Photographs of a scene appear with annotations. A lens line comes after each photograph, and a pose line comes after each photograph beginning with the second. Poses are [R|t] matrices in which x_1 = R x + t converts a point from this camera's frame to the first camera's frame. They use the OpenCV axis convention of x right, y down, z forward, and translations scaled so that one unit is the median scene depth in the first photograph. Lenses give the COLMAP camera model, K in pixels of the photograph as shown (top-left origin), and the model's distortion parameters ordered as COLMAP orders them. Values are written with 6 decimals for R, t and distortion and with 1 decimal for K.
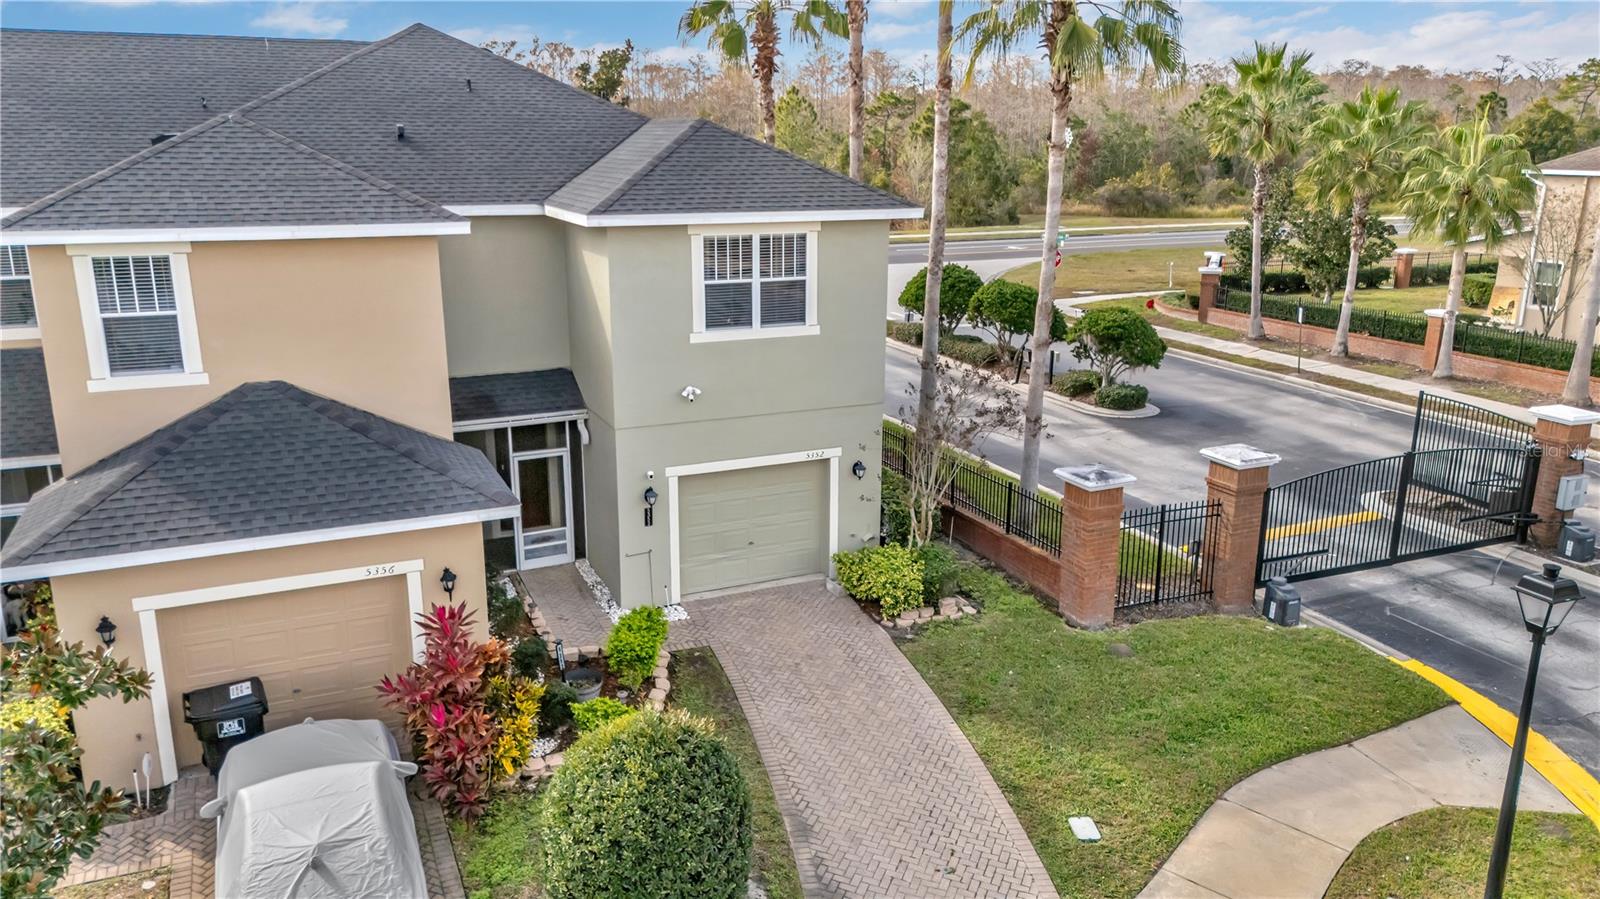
lens RADIAL K [[1170.5, 0, 792.8], [0, 1170.5, 449.7], [0, 0, 1]] dist [0.114903, -0.141587]
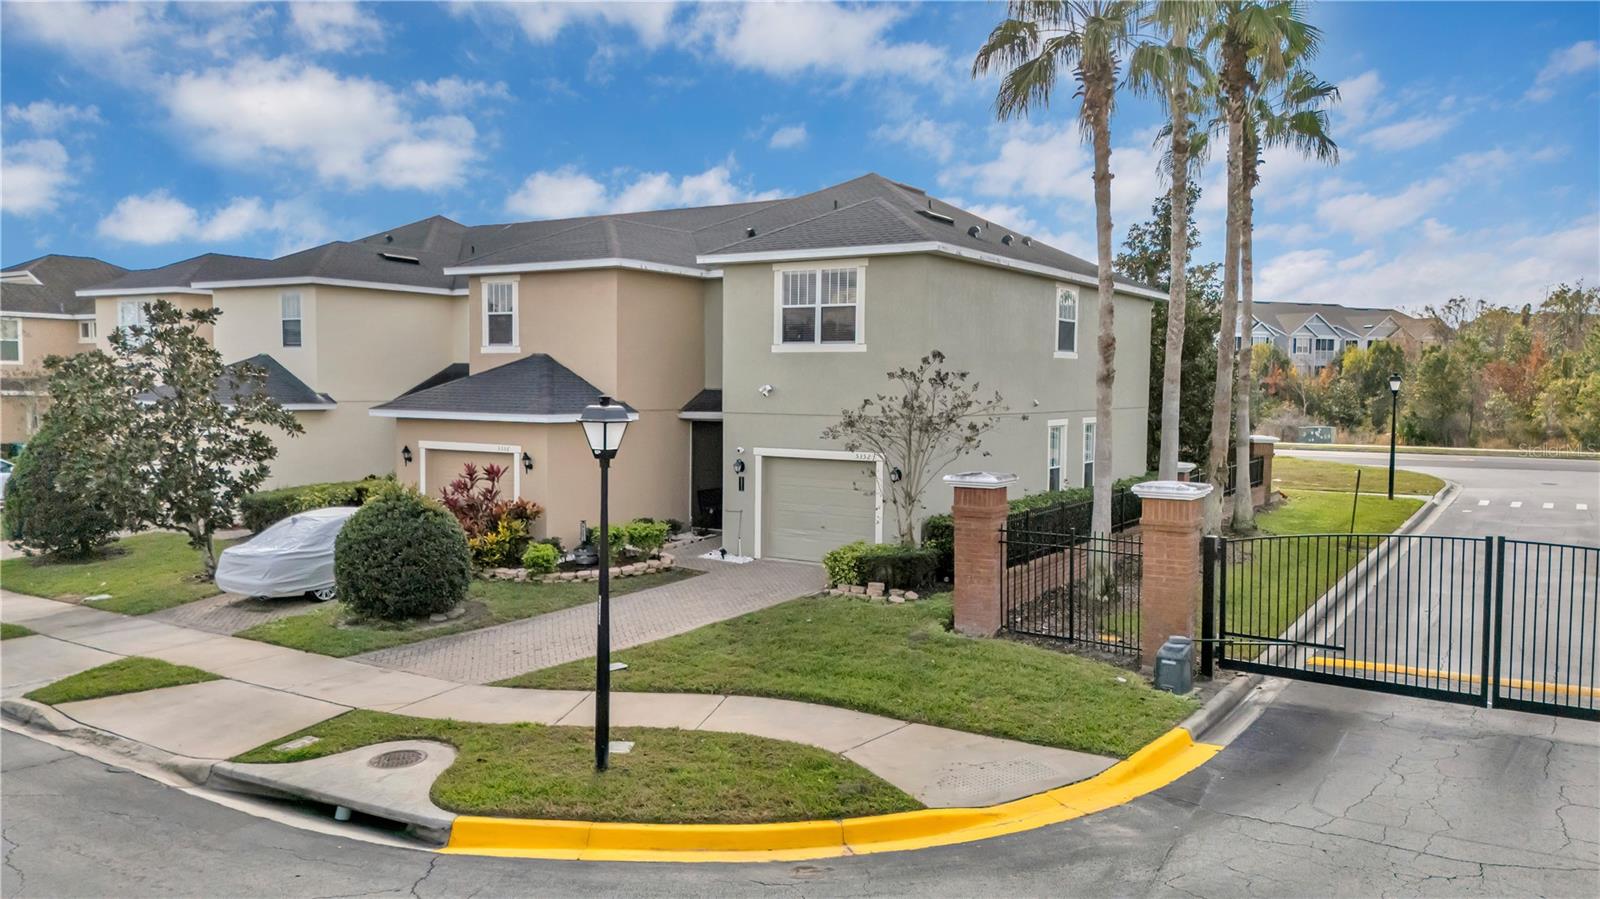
lens RADIAL K [[1170.5, 0, 792.8], [0, 1170.5, 449.7], [0, 0, 1]] dist [0.114903, -0.141587]
pose [[0.540602, 0.049927, -0.839796, 1.017386], [-0.227443, 0.969738, -0.088760, 0.124284], [0.809950, 0.238990, 0.535597, 0.331350]]
